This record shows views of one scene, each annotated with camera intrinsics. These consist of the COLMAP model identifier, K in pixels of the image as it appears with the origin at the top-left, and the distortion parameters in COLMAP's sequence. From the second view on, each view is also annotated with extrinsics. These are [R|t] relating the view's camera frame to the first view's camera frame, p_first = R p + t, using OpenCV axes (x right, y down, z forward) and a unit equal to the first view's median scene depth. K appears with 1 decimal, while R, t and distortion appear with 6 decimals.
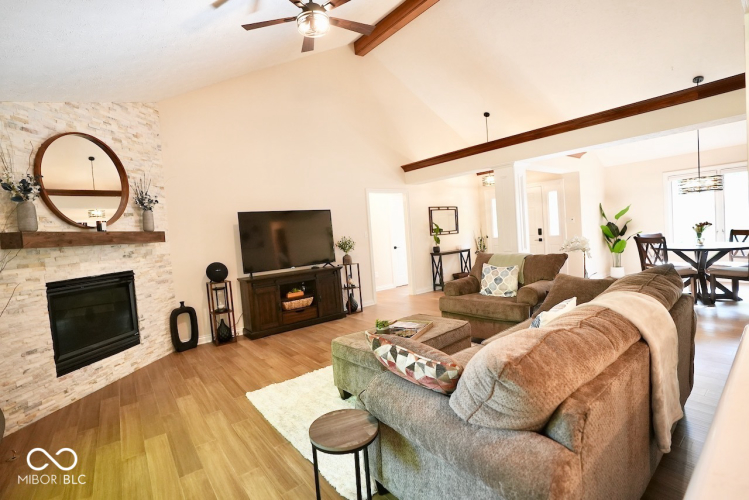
lens RADIAL K [[342.9, 0, 376.1], [0, 342.9, 248.3], [0, 0, 1]] dist [-0.029277, 0.008065]
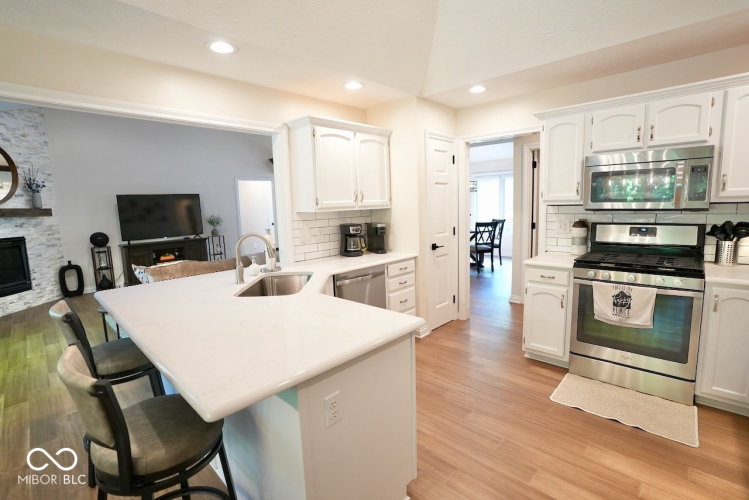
lens RADIAL K [[342.9, 0, 382.7], [0, 342.9, 246.6], [0, 0, 1]] dist [-0.029277, 0.008065]
pose [[0.987458, 0.018638, 0.156777, 0.457444], [-0.029338, 0.997374, 0.066213, -0.024501], [-0.155131, -0.069982, 0.985412, -0.513681]]
